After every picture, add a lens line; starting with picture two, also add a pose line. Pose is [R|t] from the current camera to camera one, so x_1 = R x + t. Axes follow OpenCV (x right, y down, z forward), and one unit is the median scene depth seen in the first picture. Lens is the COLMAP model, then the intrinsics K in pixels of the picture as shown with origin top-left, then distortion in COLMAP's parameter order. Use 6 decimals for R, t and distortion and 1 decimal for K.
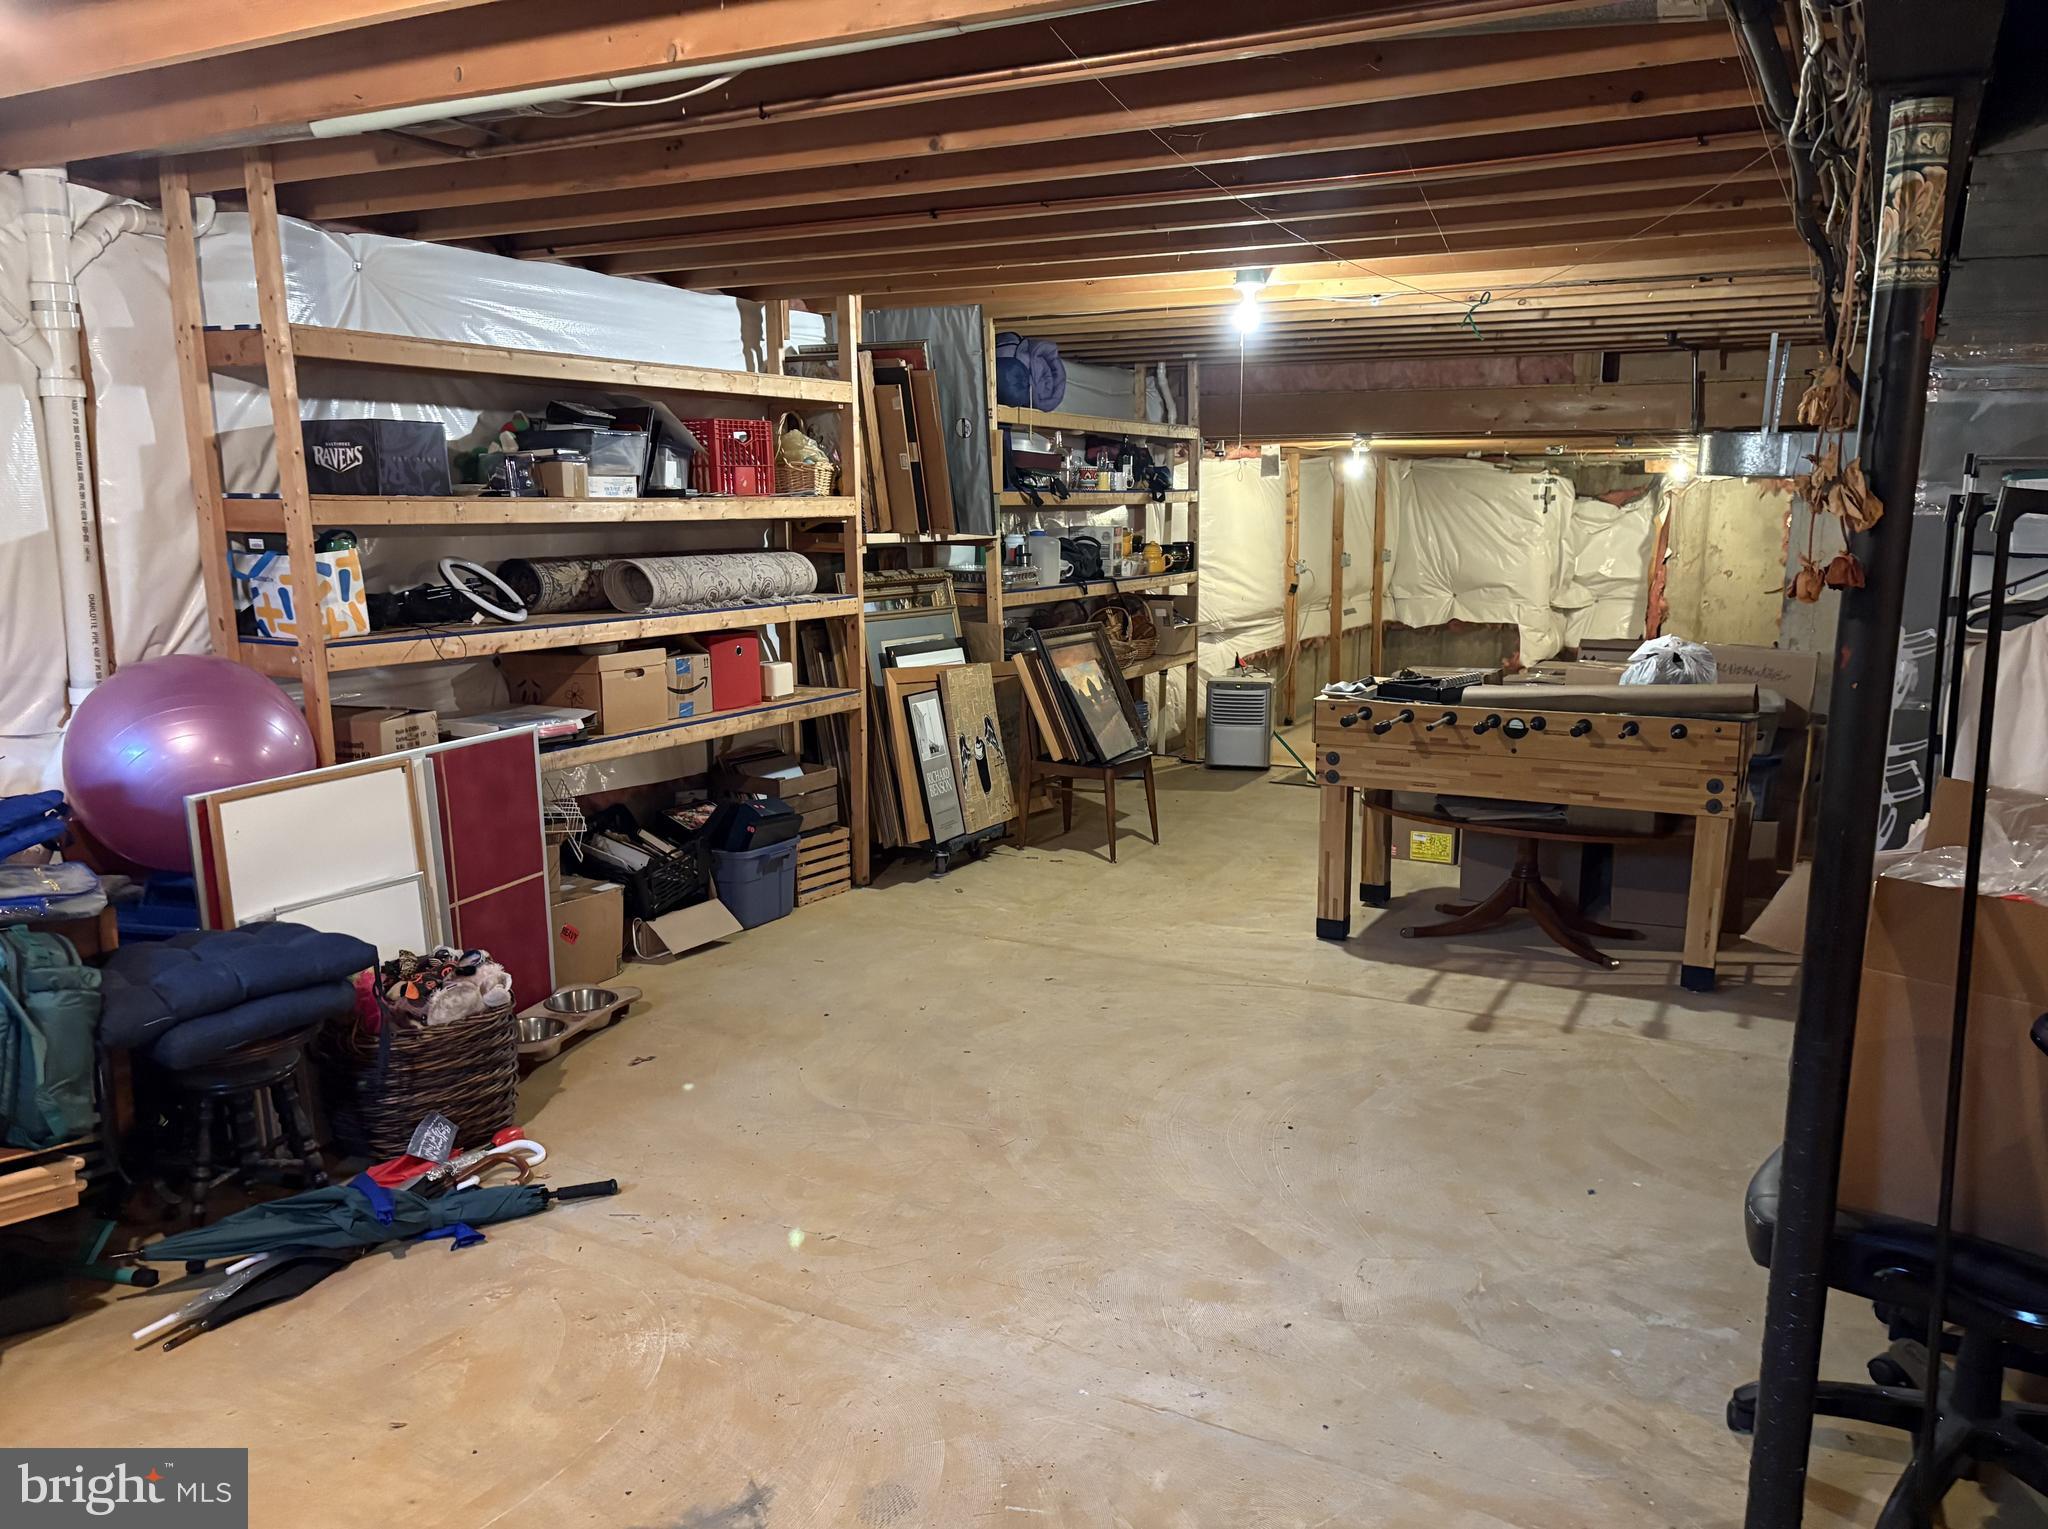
lens RADIAL K [[1551.0, 0, 1026.2], [0, 1551.0, 761.3], [0, 0, 1]] dist [0.023093, -0.002064]
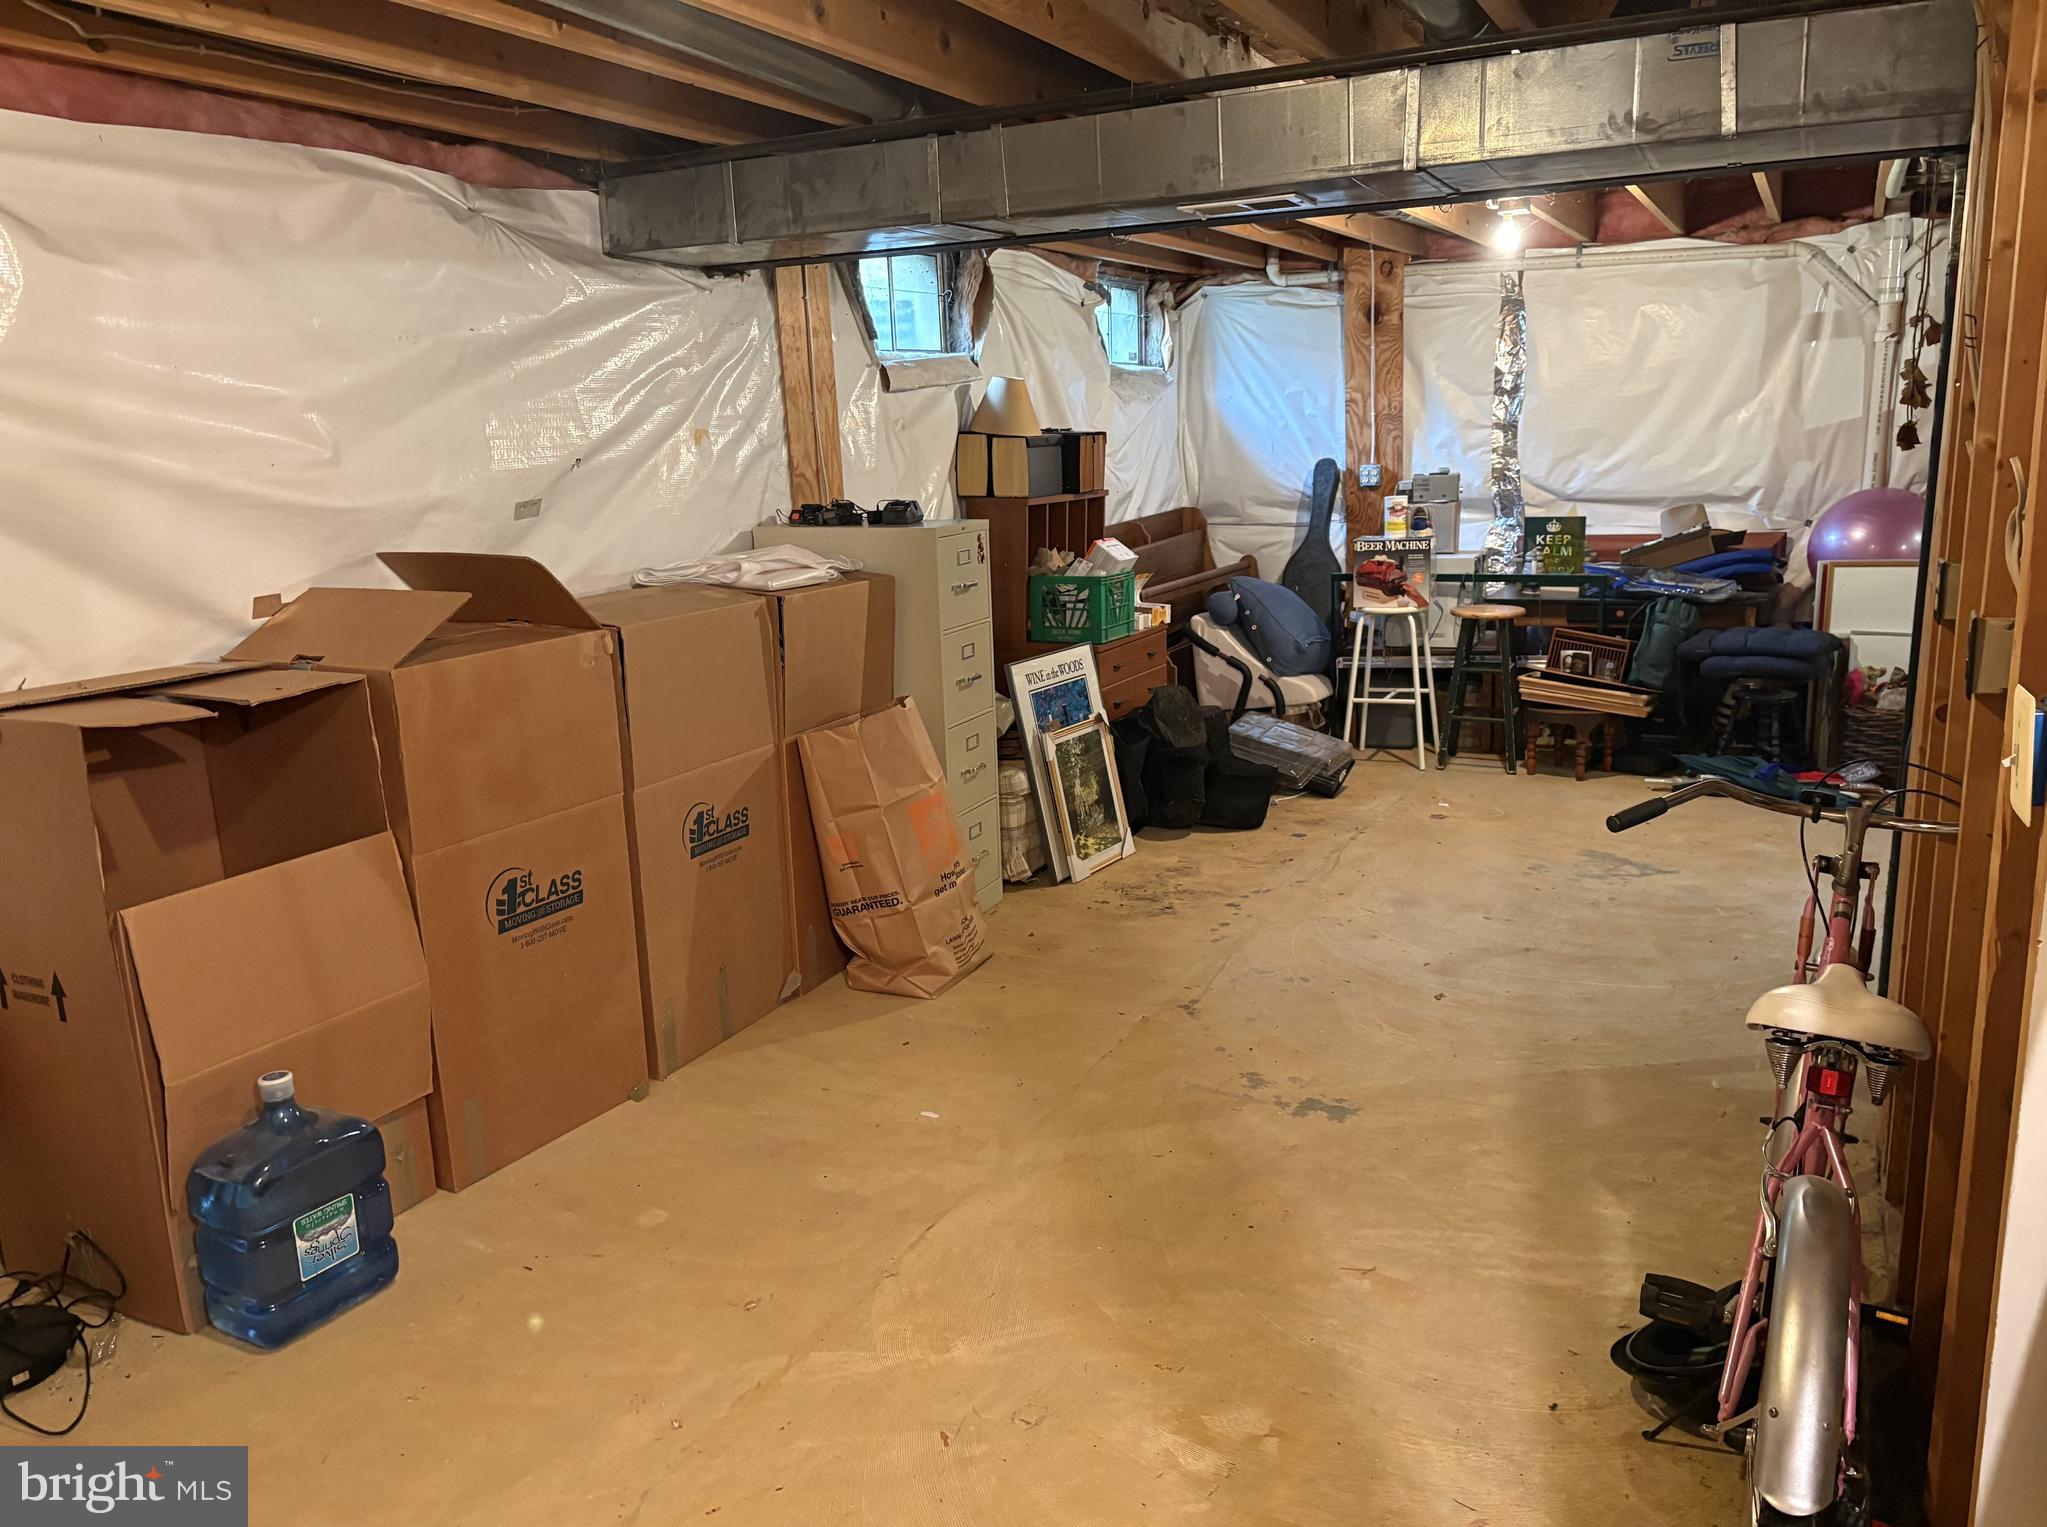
lens RADIAL K [[1550.3, 0, 1025.4], [0, 1550.3, 766.2], [0, 0, 1]] dist [0.023093, -0.002064]
pose [[0.028910, 0.212838, -0.976660, 2.100345], [-0.136141, 0.968802, 0.207095, 0.004202], [0.990268, 0.126976, 0.056984, -0.030065]]
